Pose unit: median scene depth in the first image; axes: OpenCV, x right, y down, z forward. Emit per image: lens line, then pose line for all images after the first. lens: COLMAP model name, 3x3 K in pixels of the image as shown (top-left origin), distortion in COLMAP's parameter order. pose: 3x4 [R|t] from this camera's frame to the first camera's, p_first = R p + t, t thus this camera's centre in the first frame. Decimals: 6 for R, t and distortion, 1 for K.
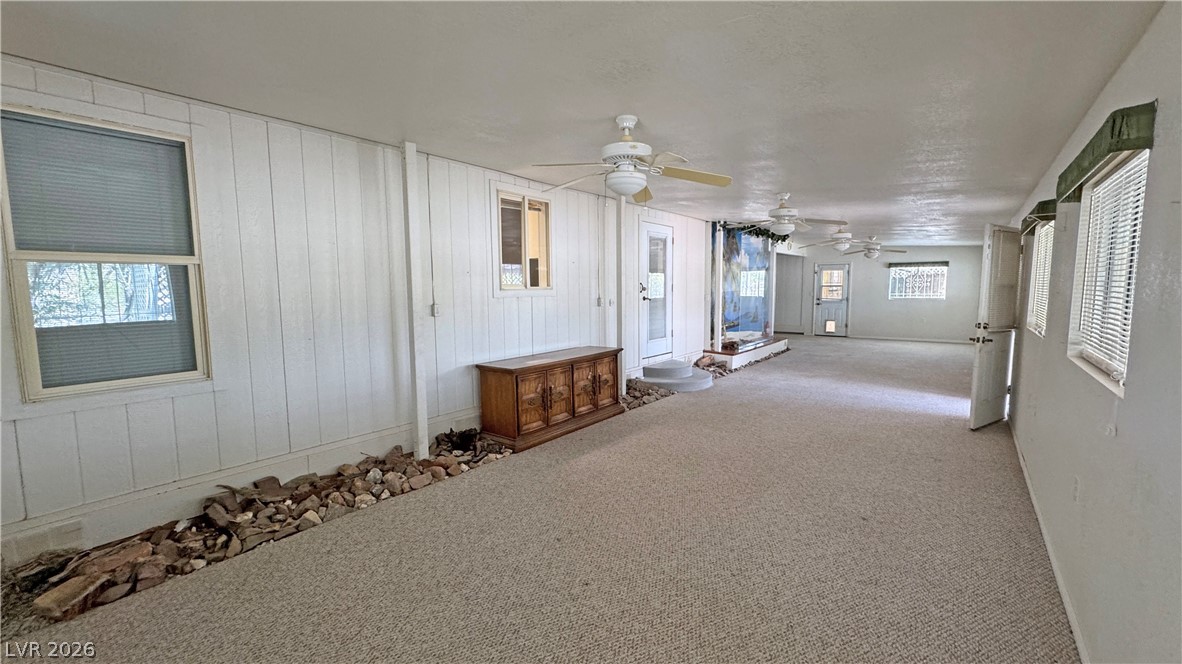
lens RADIAL K [[470.9, 0, 599.0], [0, 470.9, 330.2], [0, 0, 1]] dist [-0.000825, 0.000500]
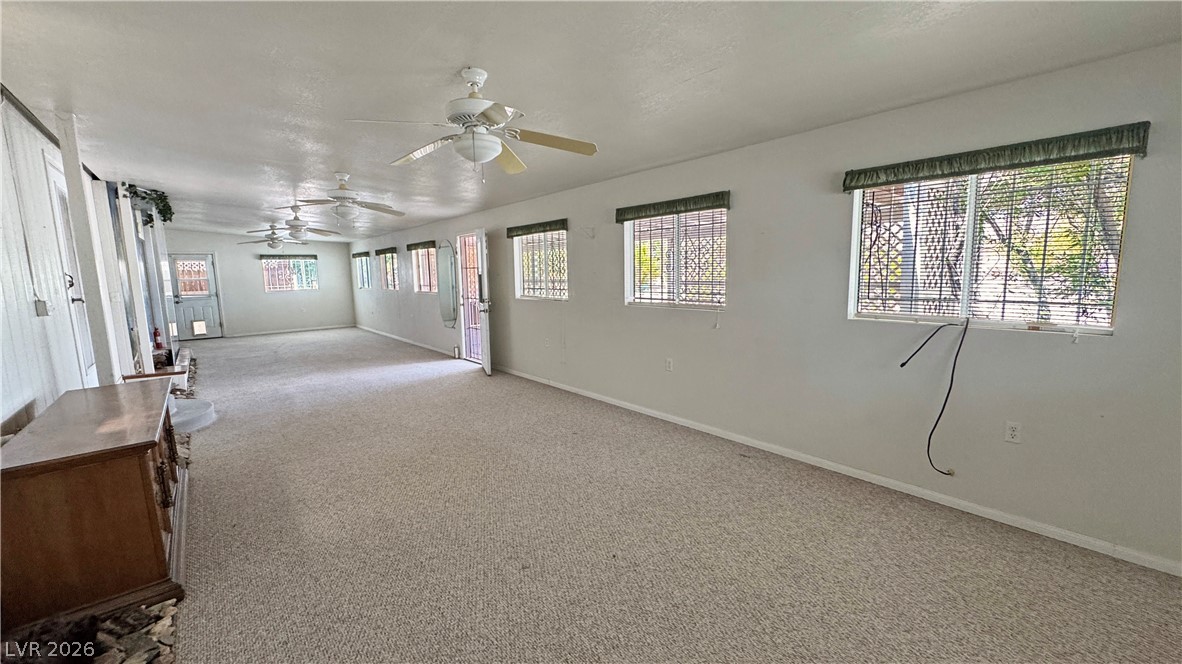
lens RADIAL K [[470.9, 0, 580.0], [0, 470.9, 335.5], [0, 0, 1]] dist [-0.000825, 0.000500]
pose [[0.220224, -0.128178, 0.966991, -0.432935], [0.109575, 0.988305, 0.106048, -0.022702], [-0.969275, 0.082604, 0.231693, 0.355366]]
